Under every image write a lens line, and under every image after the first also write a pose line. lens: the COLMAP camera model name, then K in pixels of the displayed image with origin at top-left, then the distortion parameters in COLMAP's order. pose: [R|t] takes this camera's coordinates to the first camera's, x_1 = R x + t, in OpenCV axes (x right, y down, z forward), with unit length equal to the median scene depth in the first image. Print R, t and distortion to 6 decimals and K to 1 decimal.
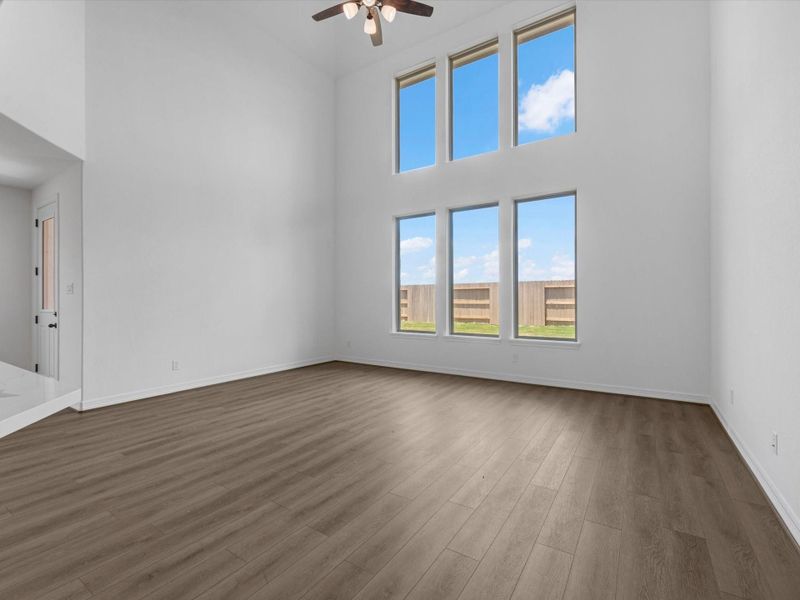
lens RADIAL K [[366.2, 0, 404.3], [0, 366.2, 302.9], [0, 0, 1]] dist [-0.003336, -0.000619]
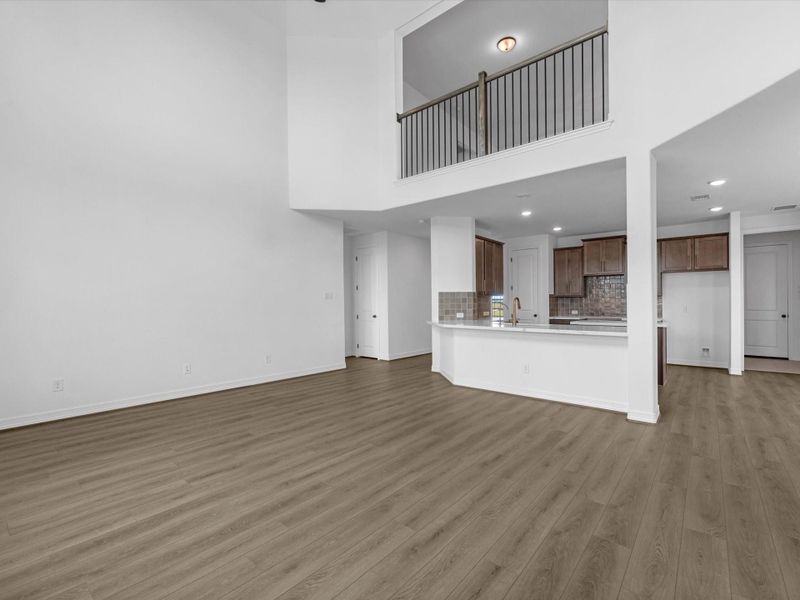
lens RADIAL K [[366.2, 0, 402.2], [0, 366.2, 301.2], [0, 0, 1]] dist [-0.003336, -0.000619]
pose [[-0.992082, 0.000958, 0.125590, -0.358636], [0.001081, 0.999999, 0.000913, -0.008586], [-0.125589, 0.001041, -0.992082, 1.986094]]
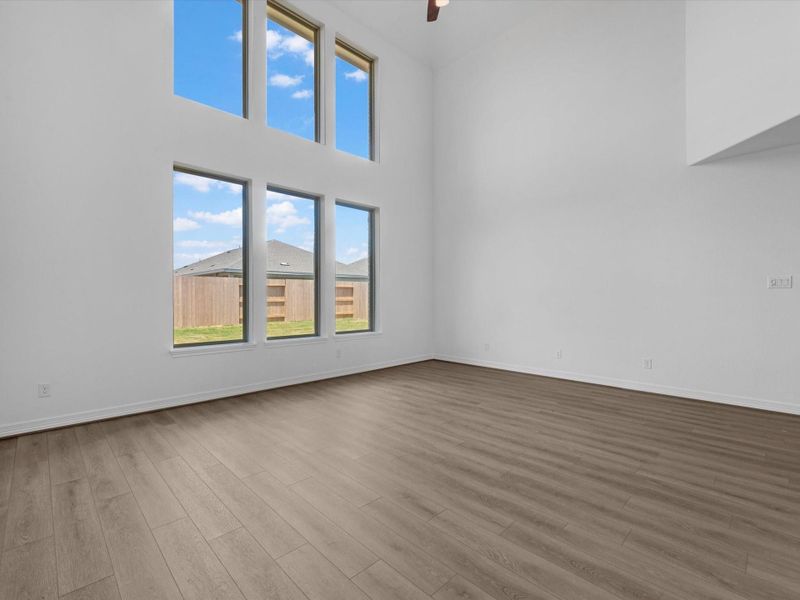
lens RADIAL K [[366.2, 0, 404.9], [0, 366.2, 295.4], [0, 0, 1]] dist [-0.003336, -0.000619]
pose [[0.216287, 0.004662, 0.976319, -1.106597], [0.011130, 0.999912, -0.007241, -0.003525], [-0.976266, 0.012433, 0.216216, 0.986160]]
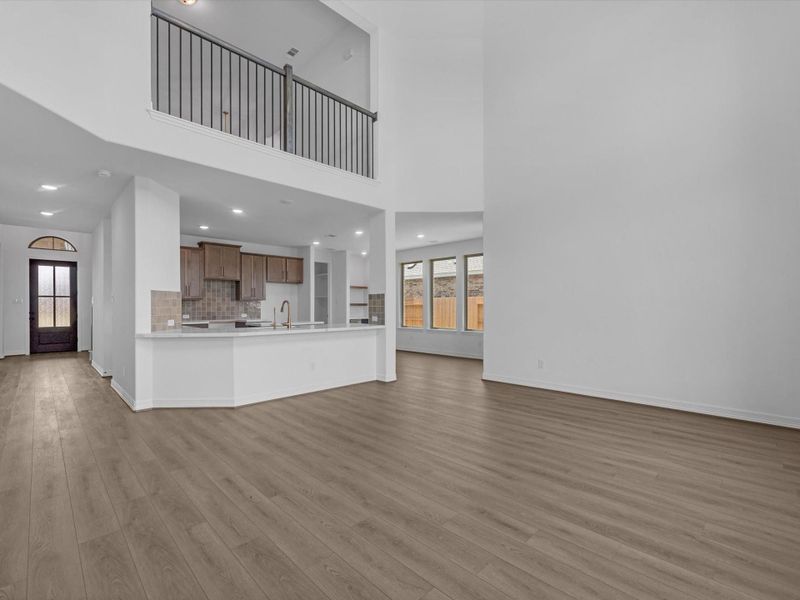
lens RADIAL K [[366.2, 0, 403.7], [0, 366.2, 306.2], [0, 0, 1]] dist [-0.003336, -0.000619]
pose [[-0.216305, 0.001403, -0.976325, 0.790772], [-0.004606, 0.999986, 0.002457, -0.005309], [0.976315, 0.005028, -0.216296, 1.220381]]
